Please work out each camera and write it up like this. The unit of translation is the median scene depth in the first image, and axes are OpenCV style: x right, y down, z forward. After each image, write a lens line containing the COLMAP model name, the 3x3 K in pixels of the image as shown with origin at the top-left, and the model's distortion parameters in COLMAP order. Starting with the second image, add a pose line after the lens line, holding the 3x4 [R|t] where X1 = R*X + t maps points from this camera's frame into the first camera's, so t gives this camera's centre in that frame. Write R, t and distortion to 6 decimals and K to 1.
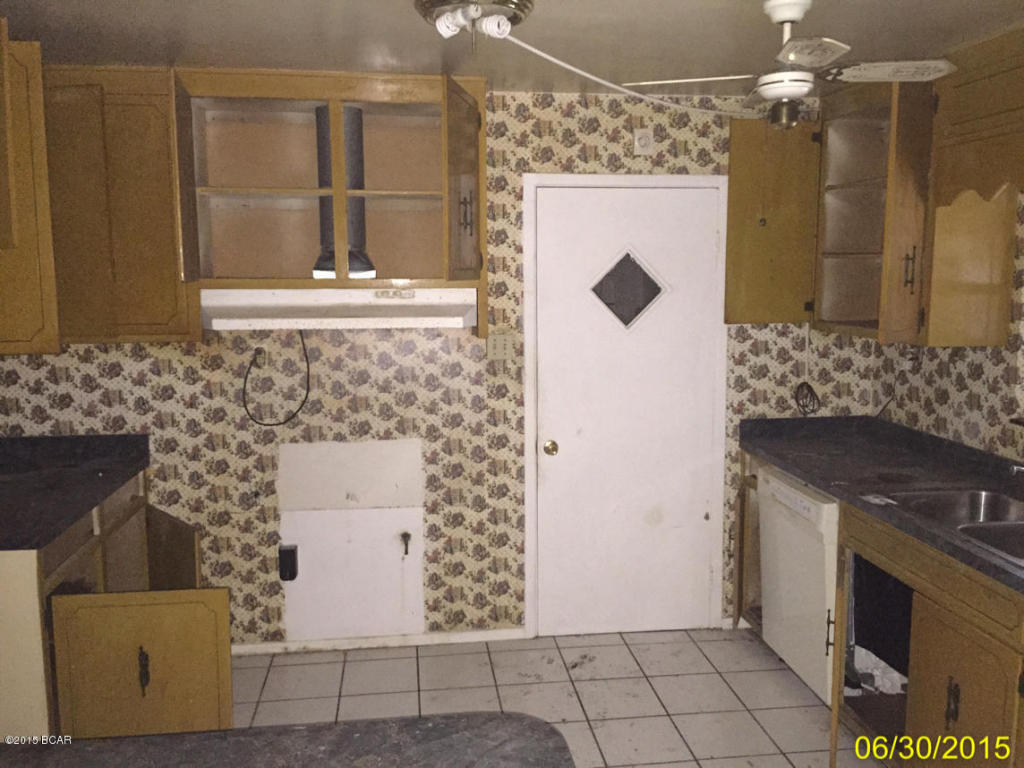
lens RADIAL K [[874.1, 0, 510.6], [0, 874.1, 384.9], [0, 0, 1]] dist [0.062240, -0.072497]
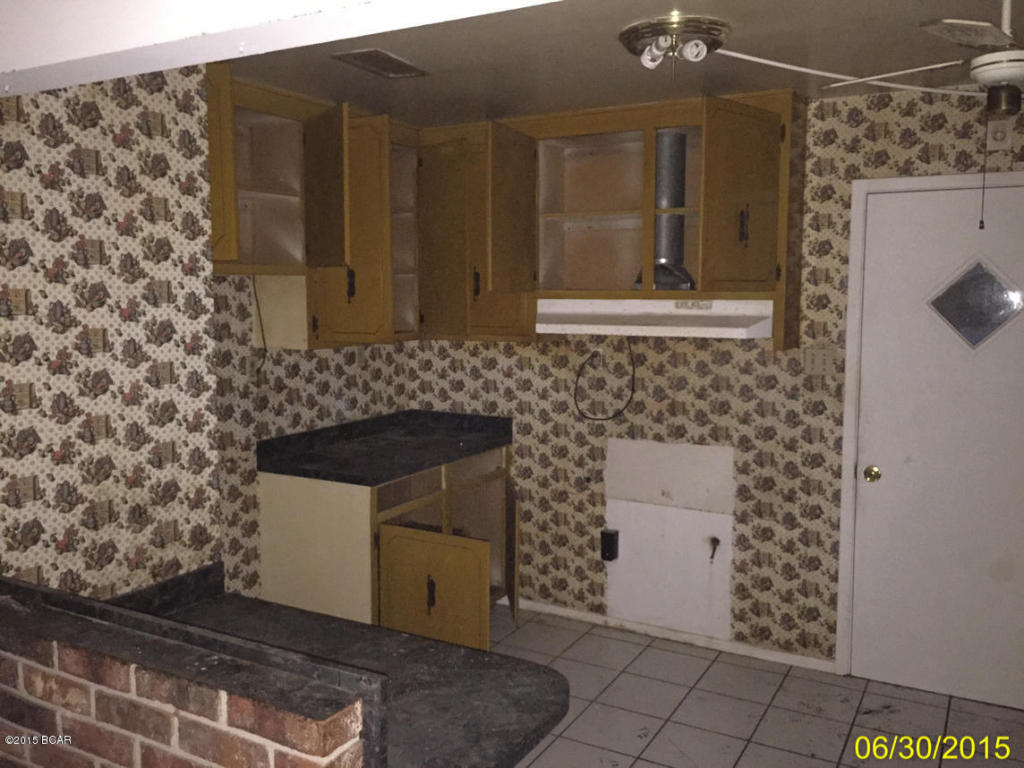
lens RADIAL K [[874.1, 0, 509.6], [0, 874.1, 382.7], [0, 0, 1]] dist [0.062240, -0.072497]
pose [[0.806075, 0.067132, -0.587993, 0.287553], [-0.079629, 0.996814, 0.004646, 0.002155], [0.586432, 0.043076, 0.808853, 0.018714]]
